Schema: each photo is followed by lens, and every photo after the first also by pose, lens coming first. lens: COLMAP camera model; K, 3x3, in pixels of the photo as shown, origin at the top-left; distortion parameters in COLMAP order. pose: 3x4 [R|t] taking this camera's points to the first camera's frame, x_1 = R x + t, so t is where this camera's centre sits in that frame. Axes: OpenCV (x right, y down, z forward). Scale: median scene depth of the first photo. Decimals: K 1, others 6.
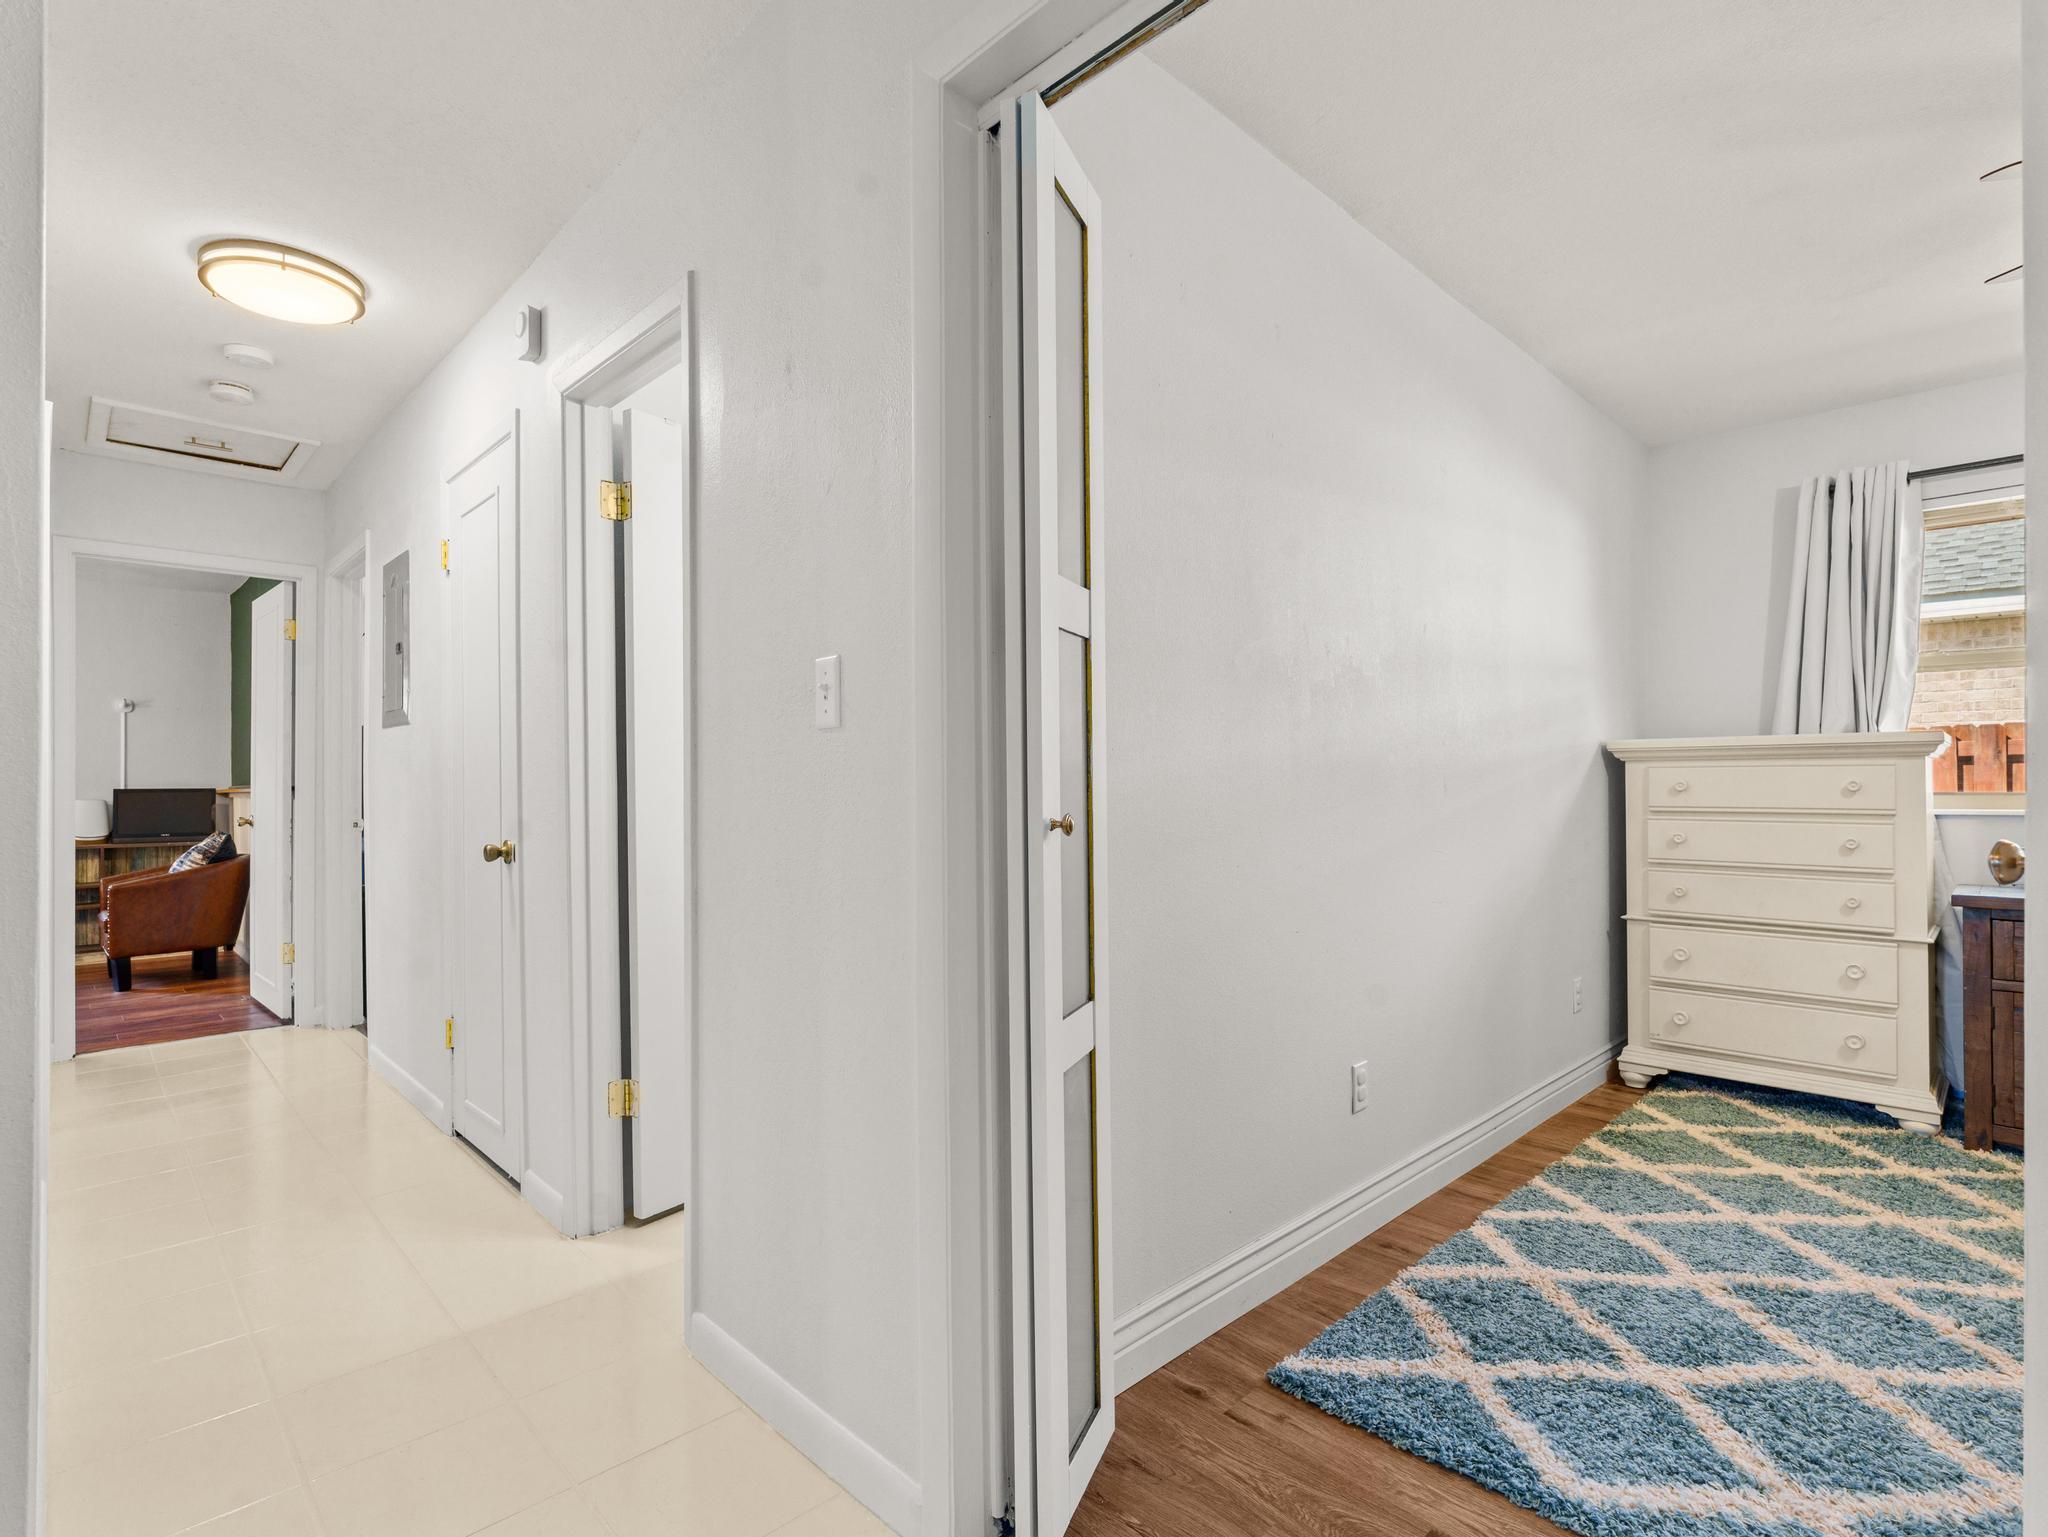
lens RADIAL K [[1011.4, 0, 1025.0], [0, 1011.4, 772.4], [0, 0, 1]] dist [-0.007215, 0.000285]
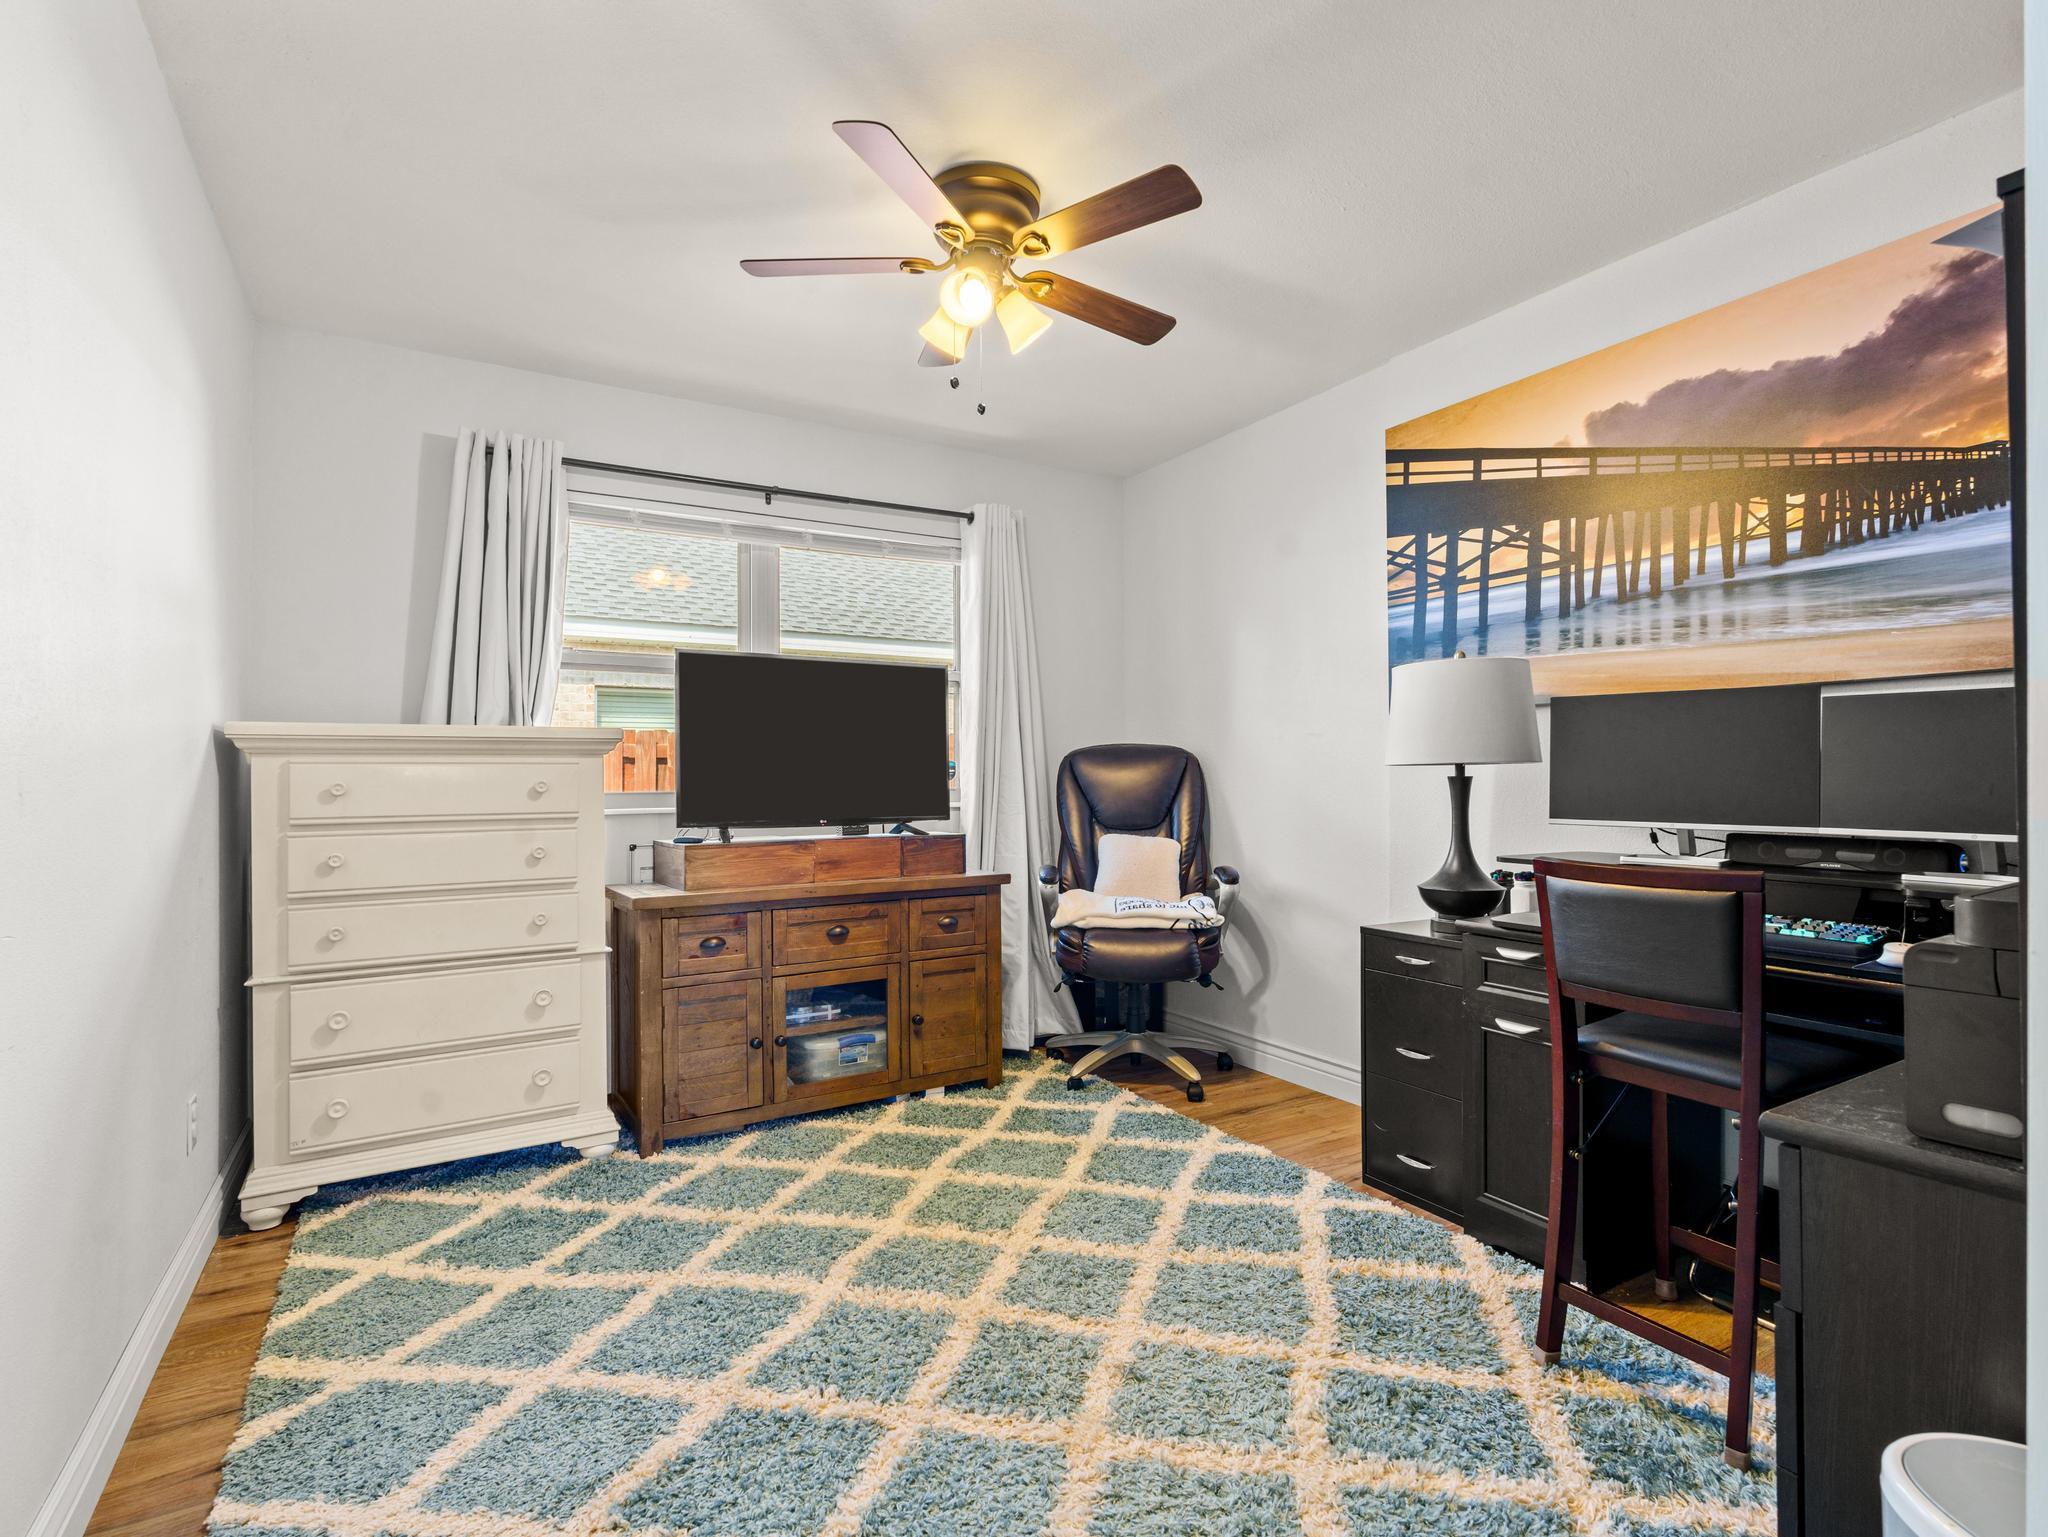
lens RADIAL K [[1011.4, 0, 1038.1], [0, 1011.4, 761.5], [0, 0, 1]] dist [-0.007215, 0.000285]
pose [[0.226196, 0.014390, 0.973976, 0.060530], [-0.002163, 0.999896, -0.014271, 0.003358], [-0.974079, 0.001122, 0.226203, 0.381006]]
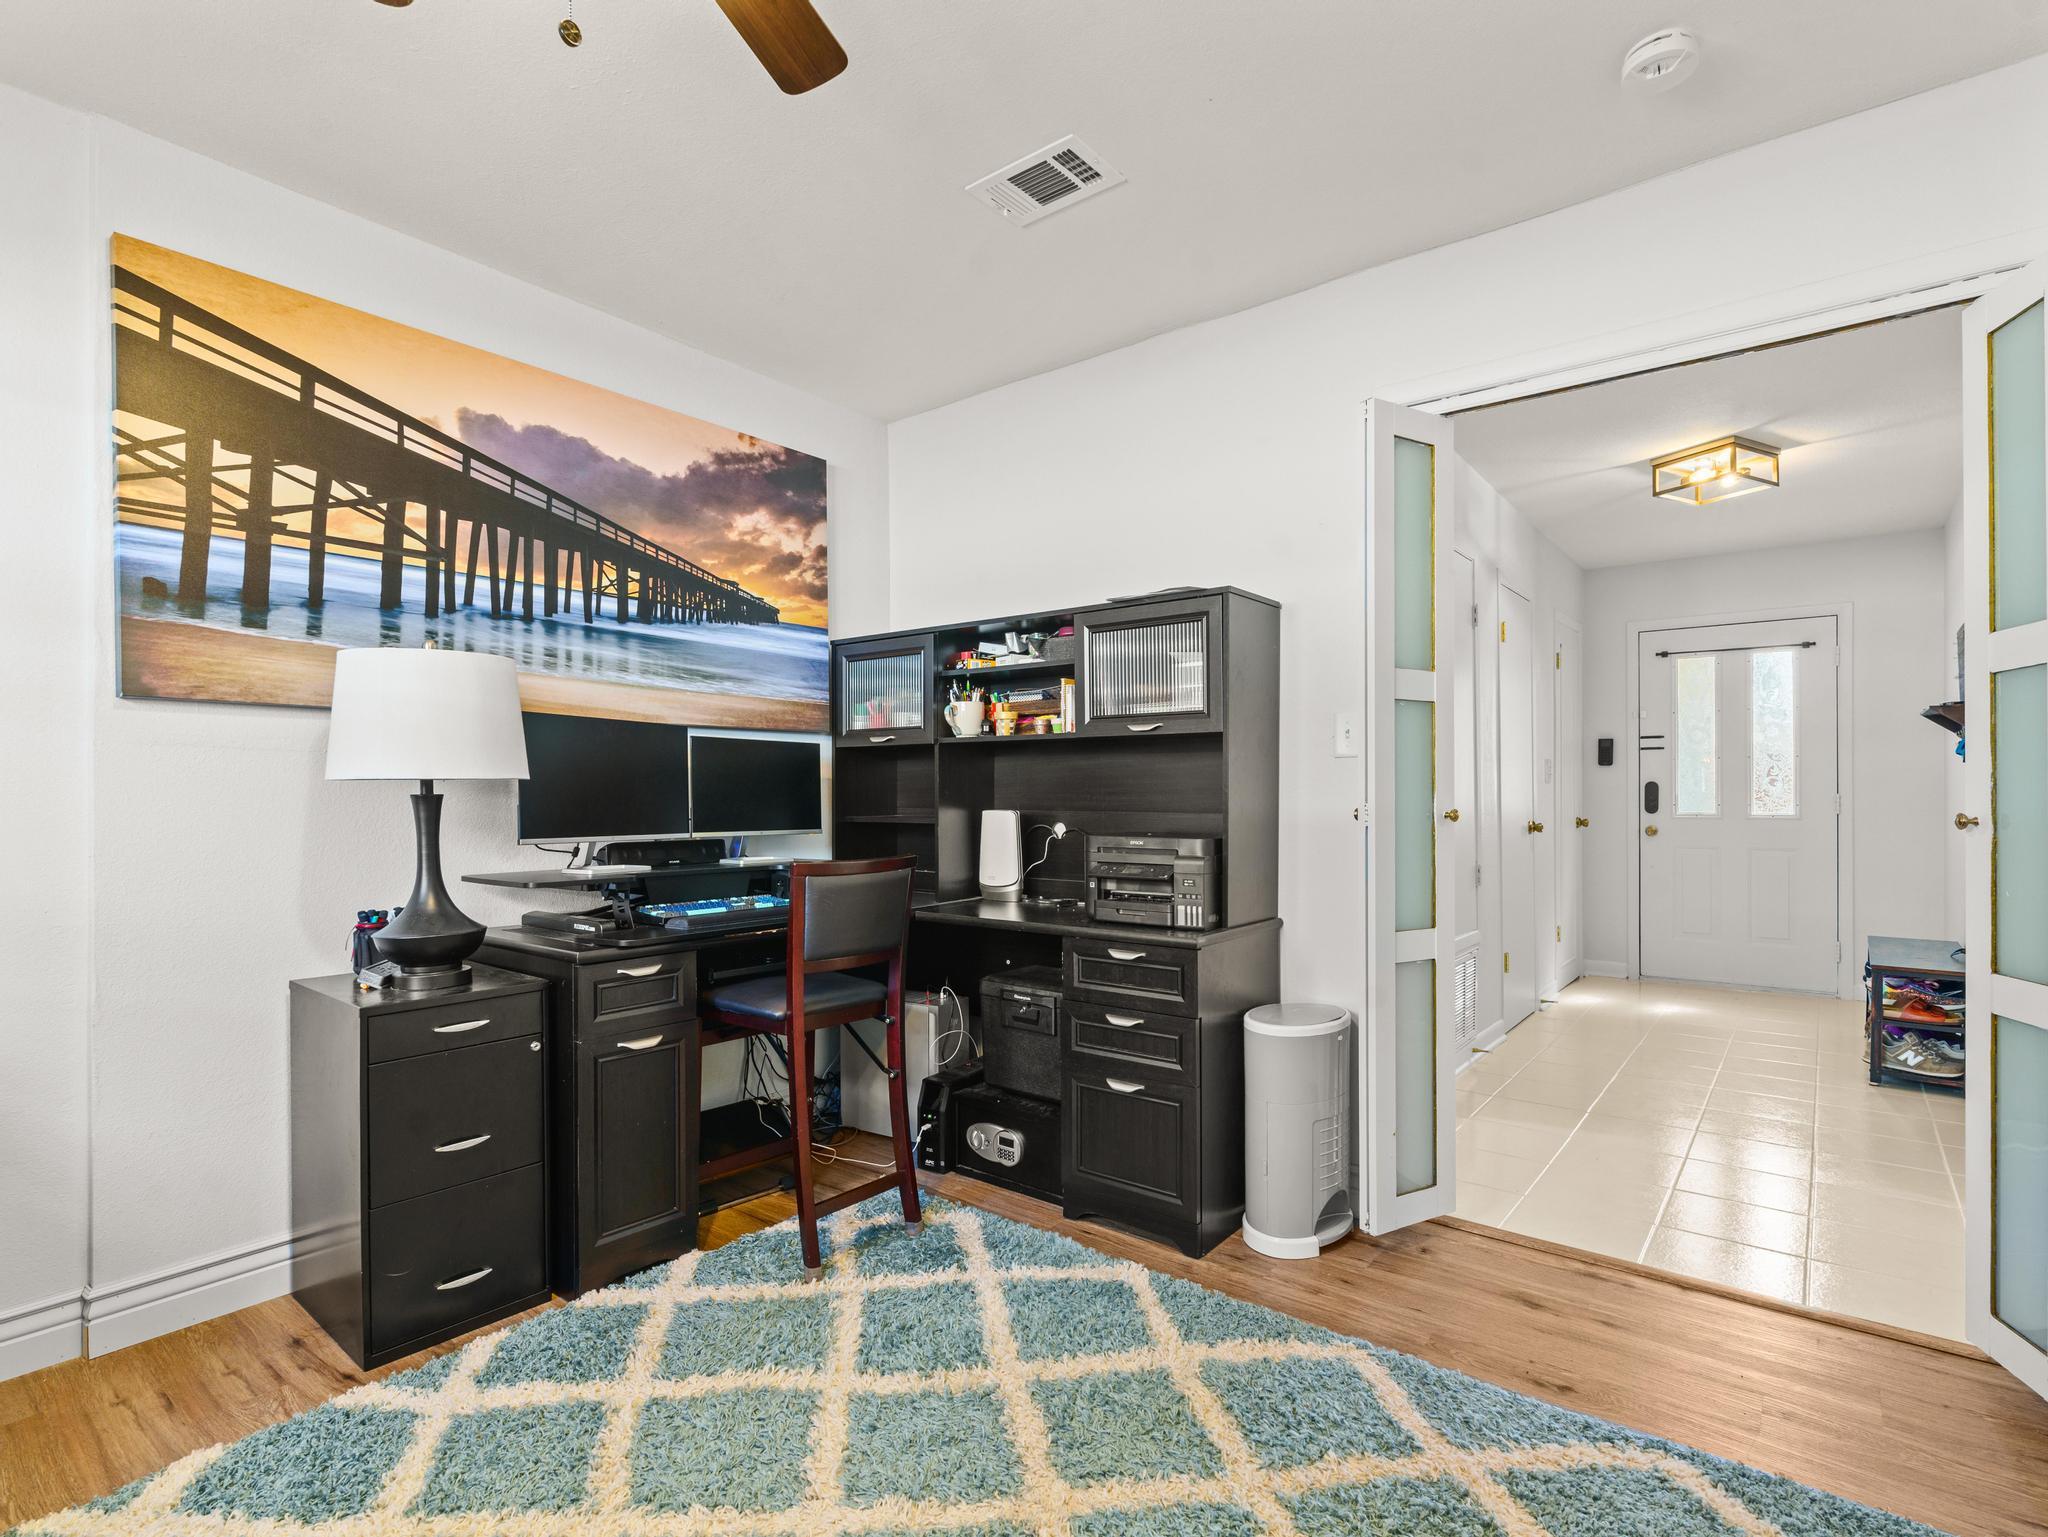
lens RADIAL K [[1011.4, 0, 1016.0], [0, 1011.4, 786.7], [0, 0, 1]] dist [-0.007215, 0.000285]
pose [[-0.992267, 0.001257, -0.124117, 0.695519], [0.002699, 0.999931, -0.011450, 0.006719], [0.124094, -0.011697, -0.992201, 0.998200]]
